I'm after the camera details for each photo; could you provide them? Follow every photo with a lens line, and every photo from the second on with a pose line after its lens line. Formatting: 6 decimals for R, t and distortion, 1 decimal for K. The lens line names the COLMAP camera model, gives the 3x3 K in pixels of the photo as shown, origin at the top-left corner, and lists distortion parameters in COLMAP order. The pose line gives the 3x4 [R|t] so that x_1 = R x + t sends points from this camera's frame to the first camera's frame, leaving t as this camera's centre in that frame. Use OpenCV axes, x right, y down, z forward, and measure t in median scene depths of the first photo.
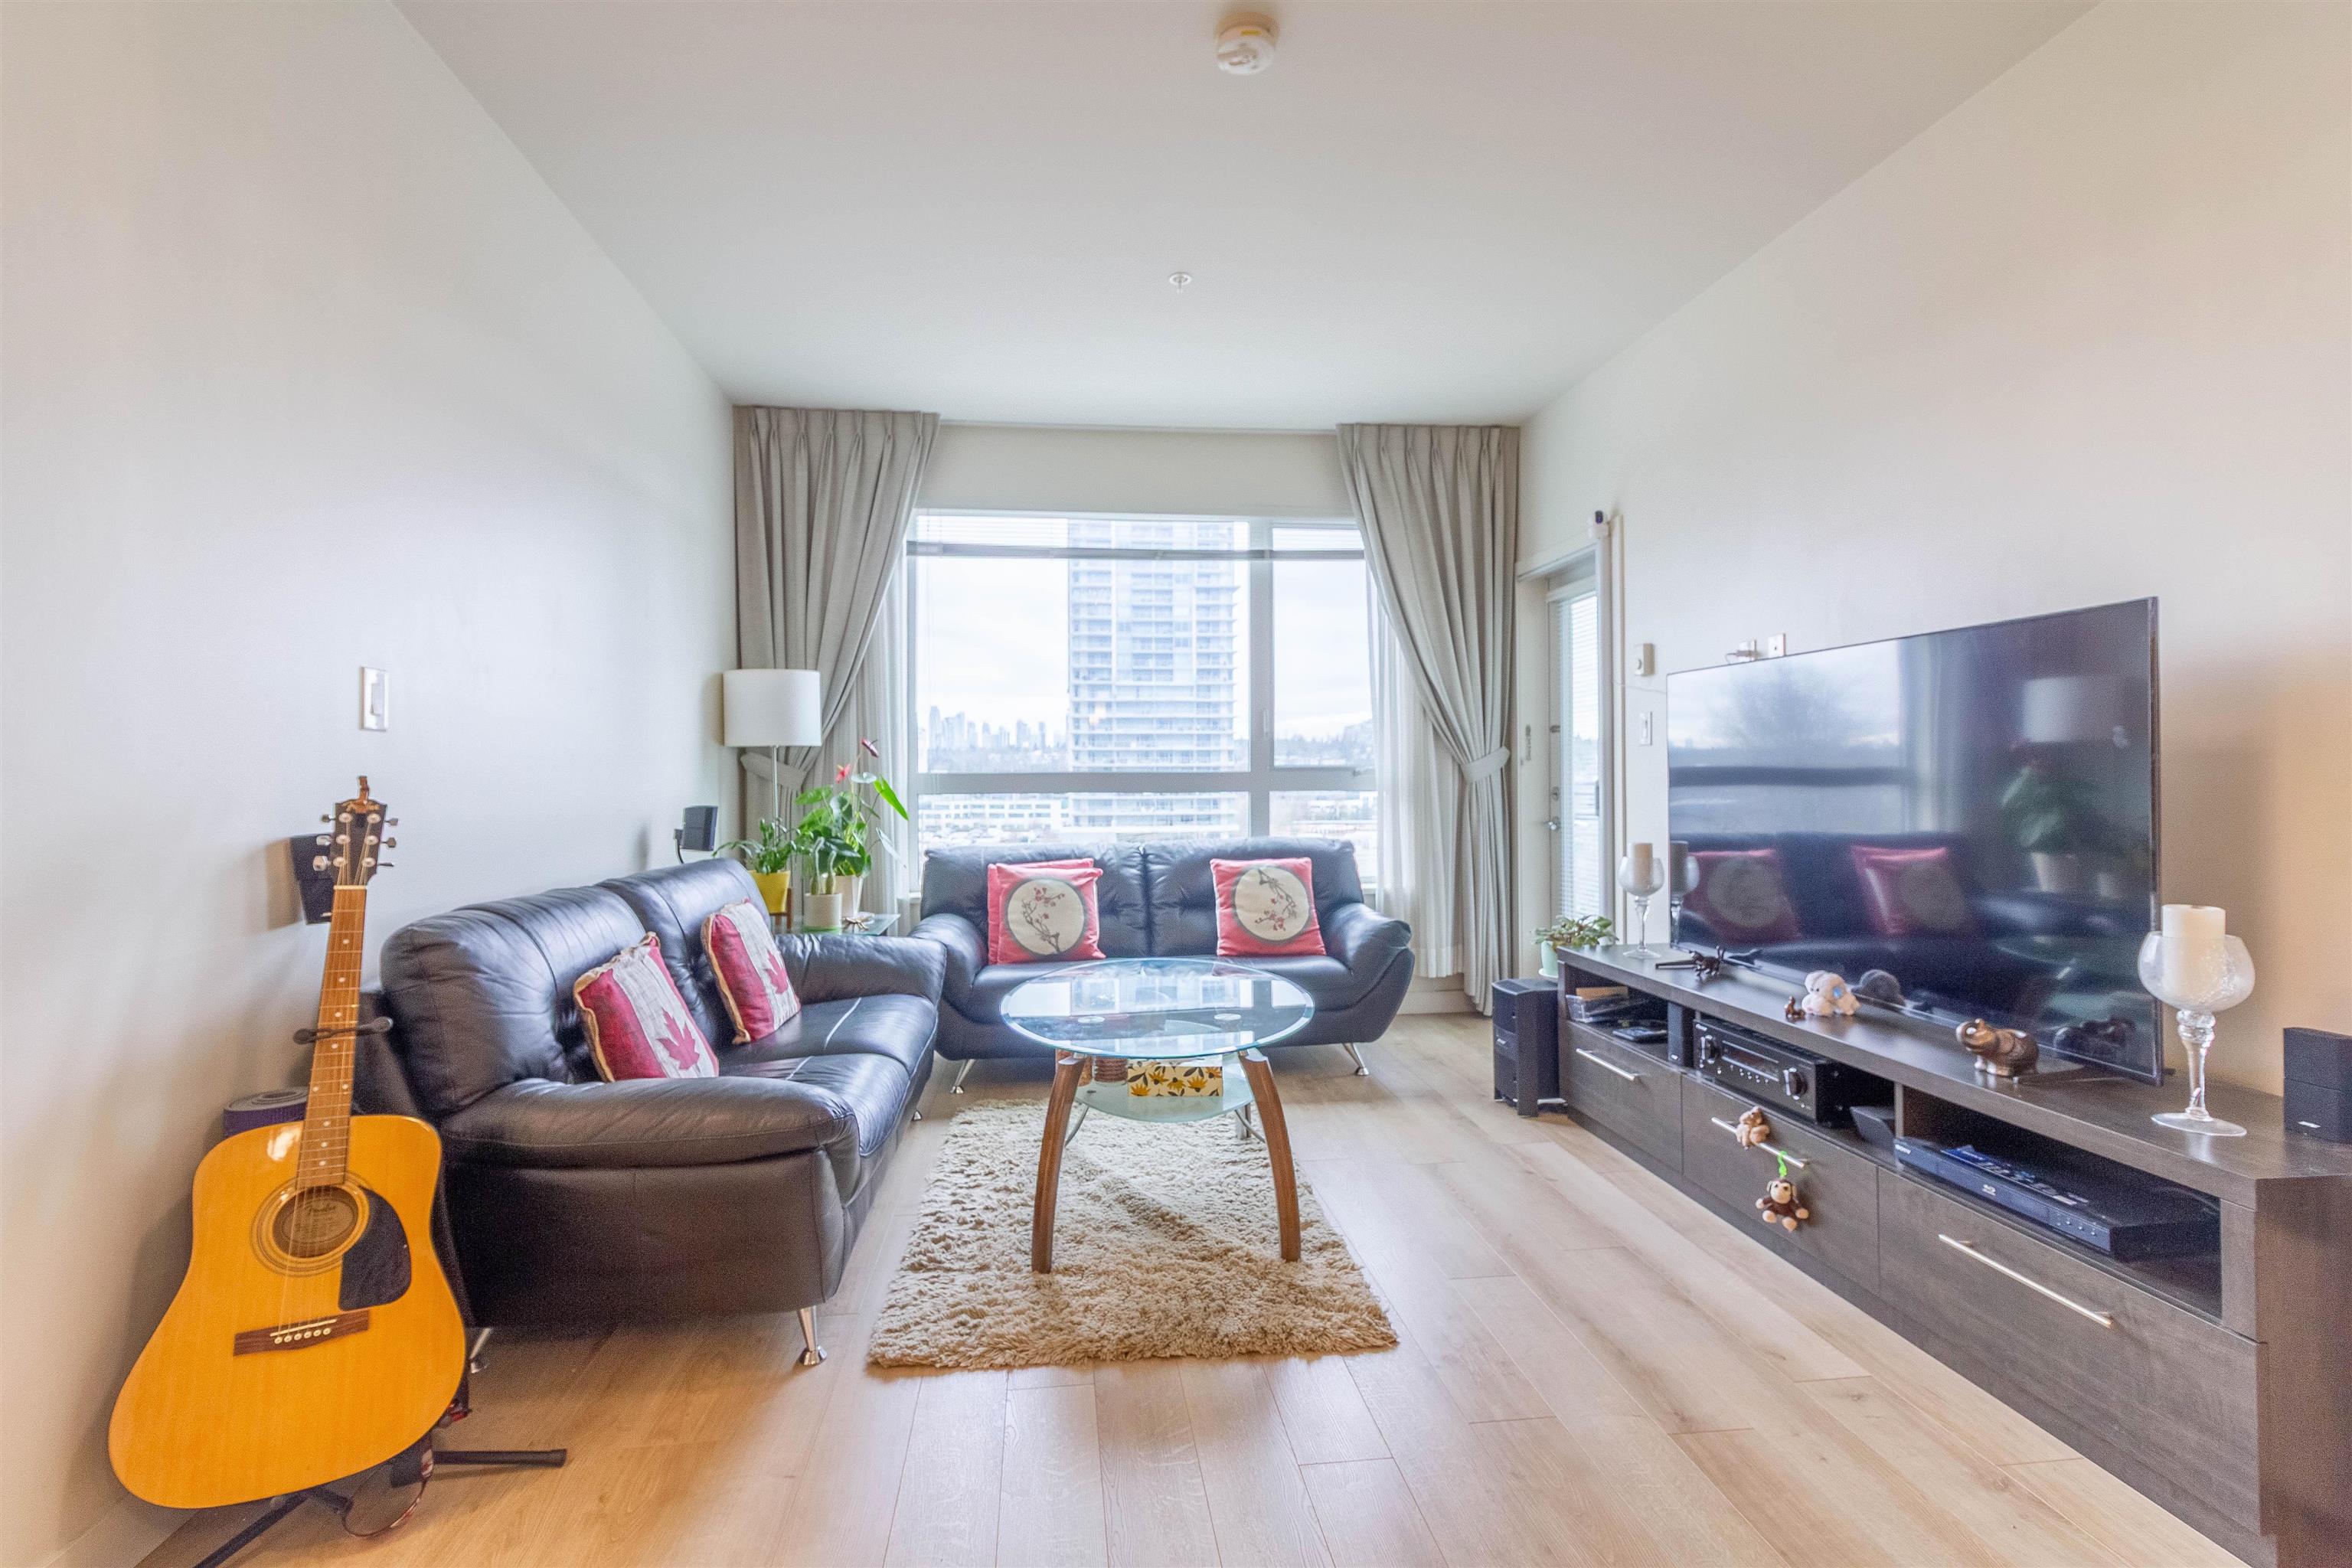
lens RADIAL K [[1127.0, 0, 1165.0], [0, 1127.0, 775.2], [0, 0, 1]] dist [0.008297, -0.000921]
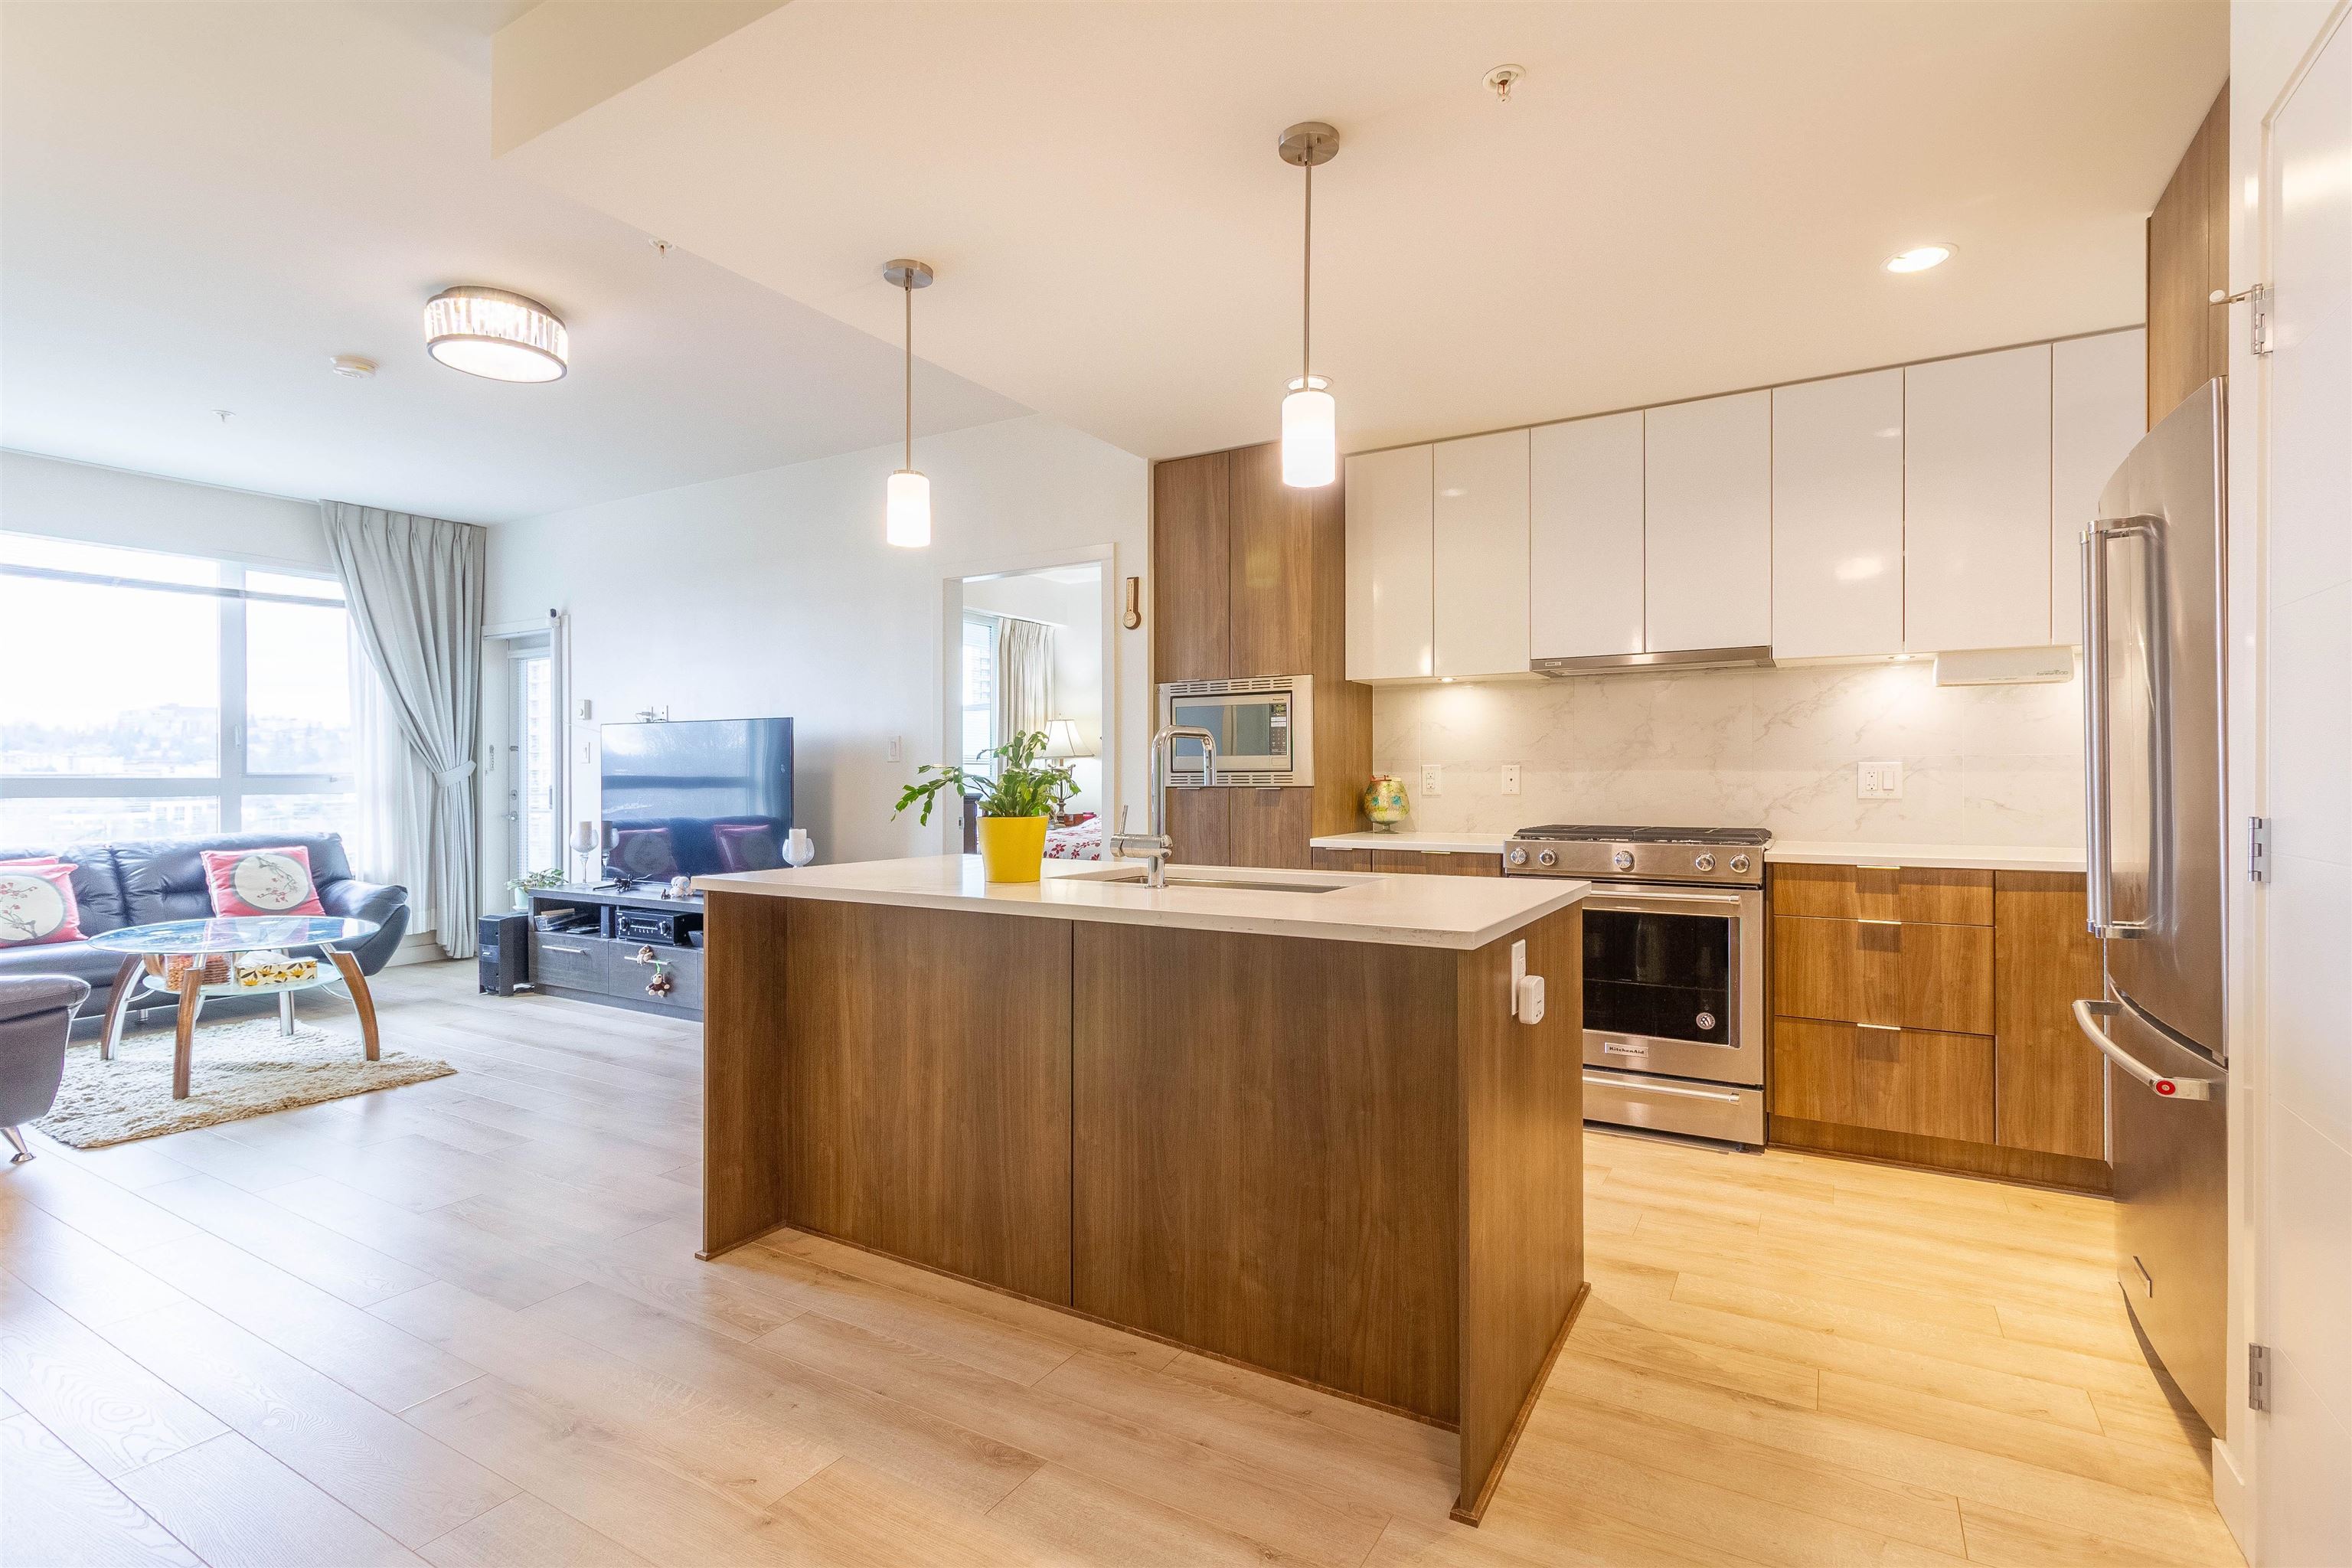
lens RADIAL K [[1127.0, 0, 1239.7], [0, 1127.0, 775.0], [0, 0, 1]] dist [0.008297, -0.000921]
pose [[0.588126, 0.005806, 0.808748, -0.252595], [-0.001655, 0.999981, -0.005975, -0.001057], [-0.808768, 0.002175, 0.588124, -0.538827]]
